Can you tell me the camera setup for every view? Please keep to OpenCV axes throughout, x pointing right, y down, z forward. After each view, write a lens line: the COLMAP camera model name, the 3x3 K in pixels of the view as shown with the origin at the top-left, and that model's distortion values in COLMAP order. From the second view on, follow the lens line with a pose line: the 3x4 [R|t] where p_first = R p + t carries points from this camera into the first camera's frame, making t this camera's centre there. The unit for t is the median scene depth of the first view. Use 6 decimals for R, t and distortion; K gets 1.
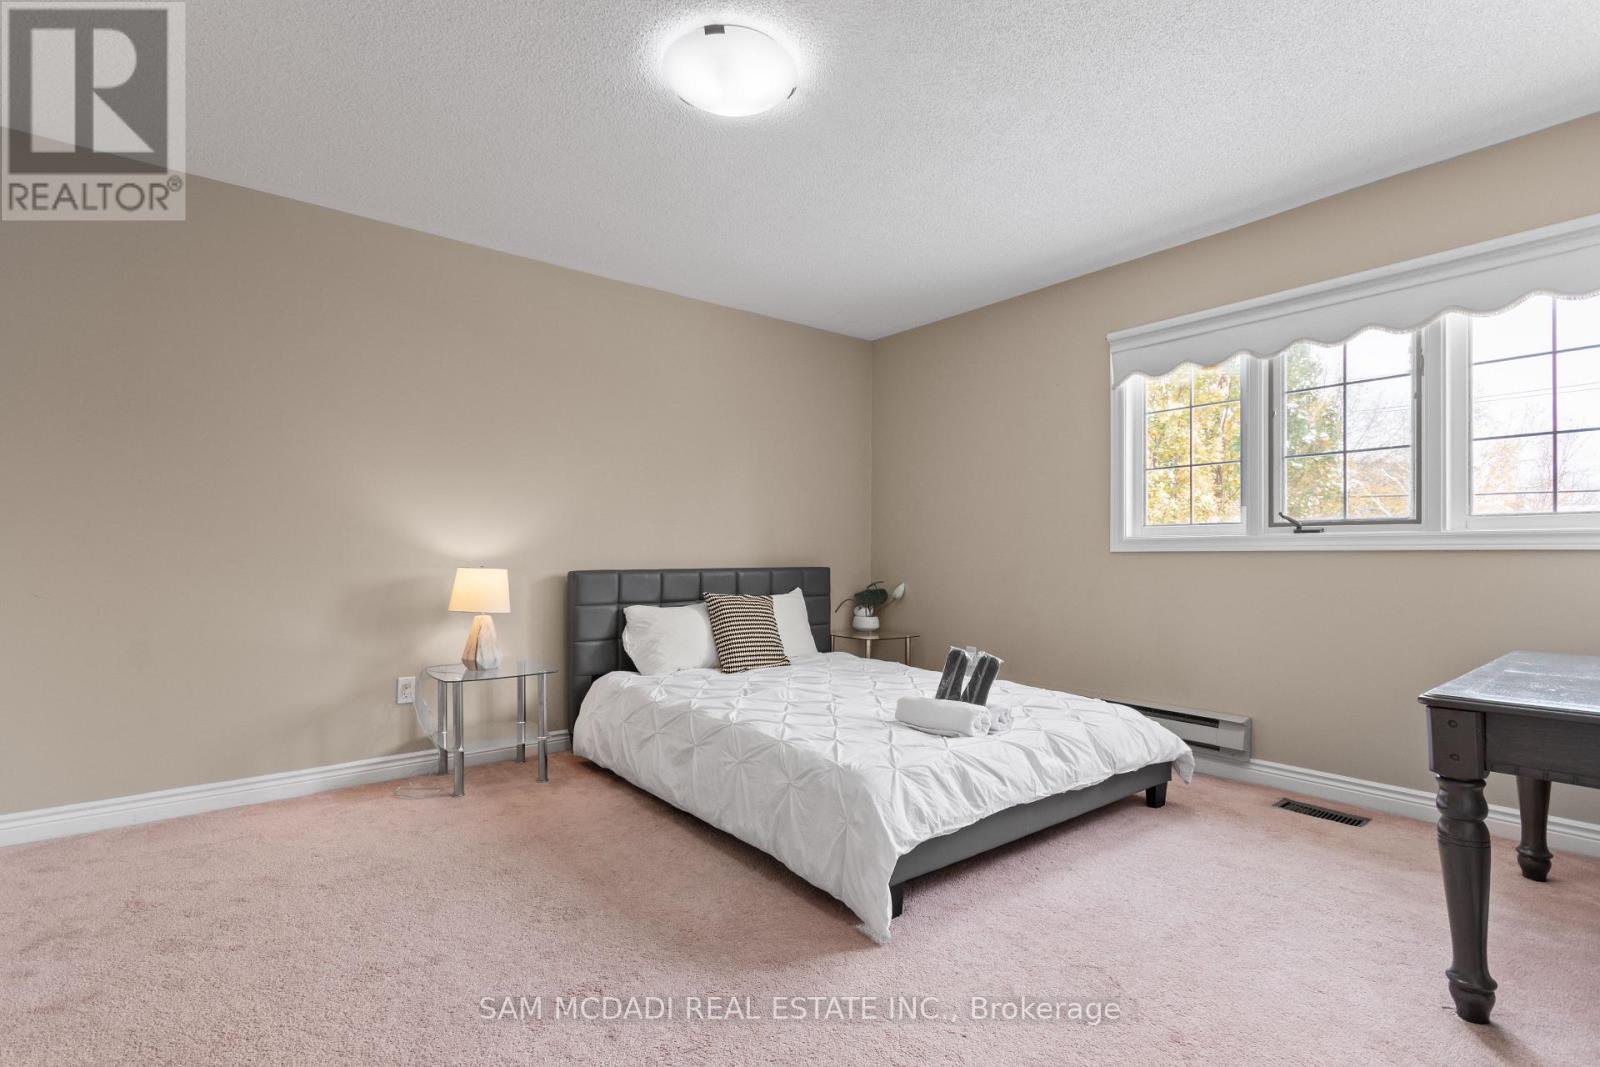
lens RADIAL K [[756.9, 0, 800.0], [0, 756.9, 541.3], [0, 0, 1]] dist [-0.001297, -0.000232]
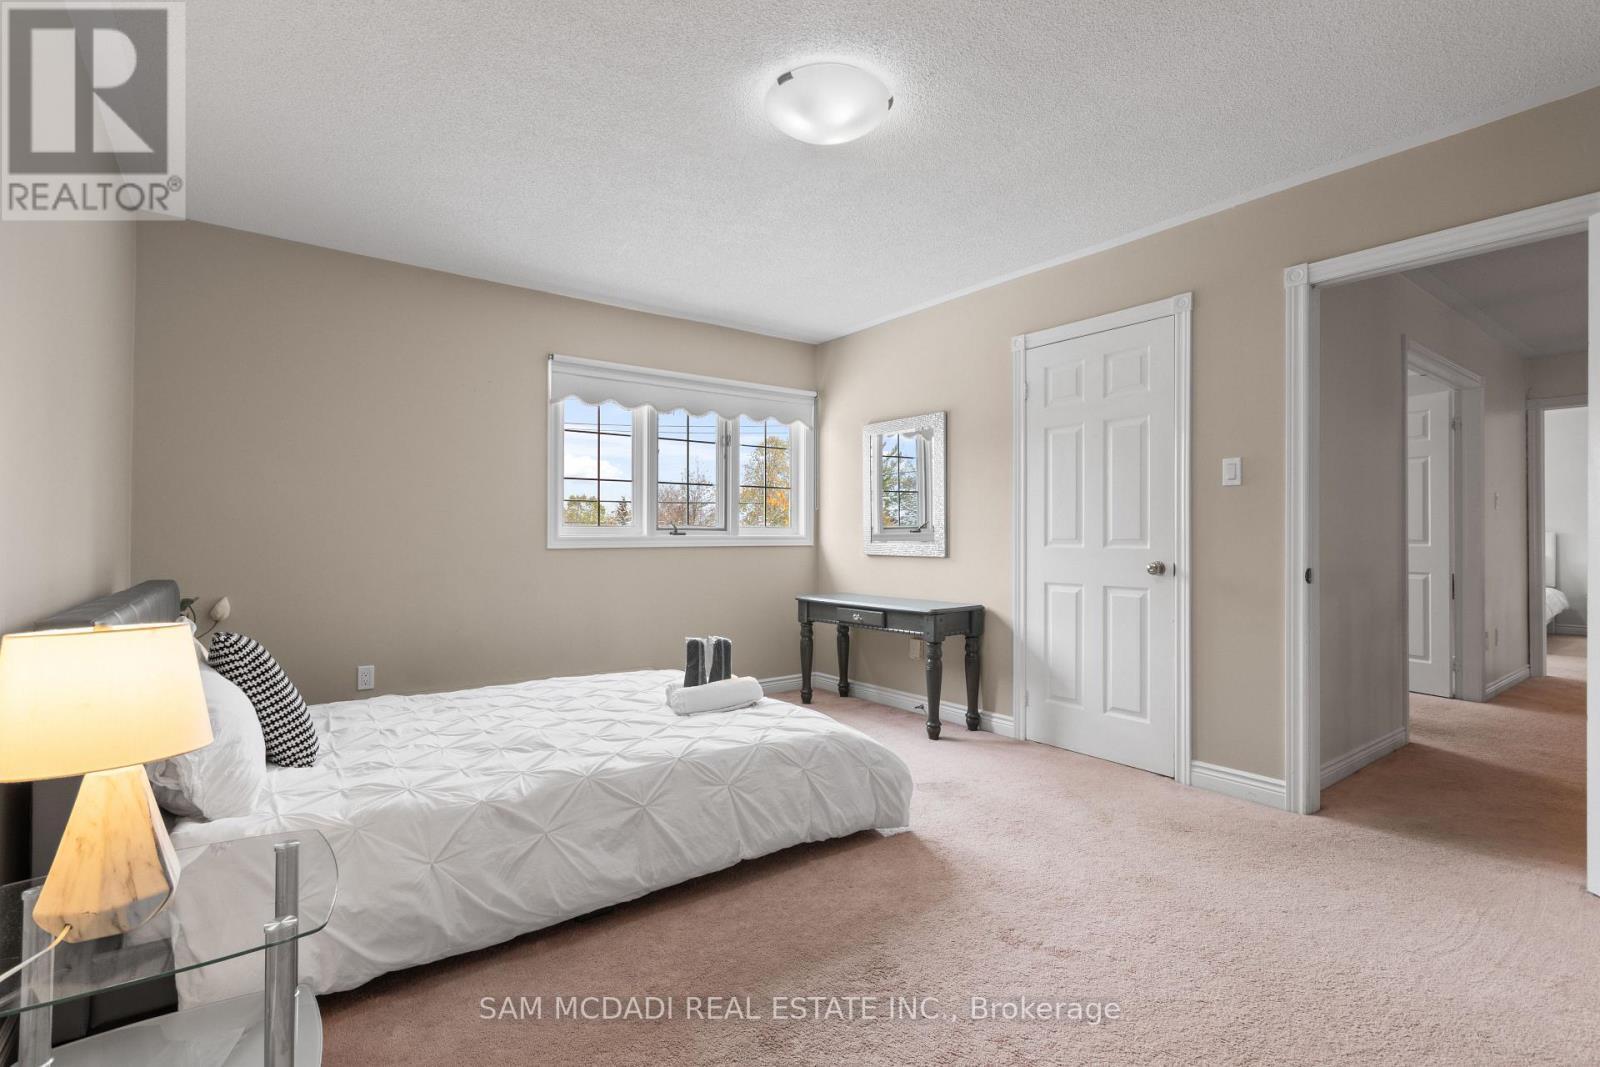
lens RADIAL K [[756.9, 0, 800.0], [0, 756.9, 541.3], [0, 0, 1]] dist [-0.001297, -0.000232]
pose [[0.015634, -0.004669, 0.999867, -0.903521], [-0.008445, 0.999953, 0.004801, -0.009043], [-0.999842, -0.008519, 0.015594, 0.819349]]
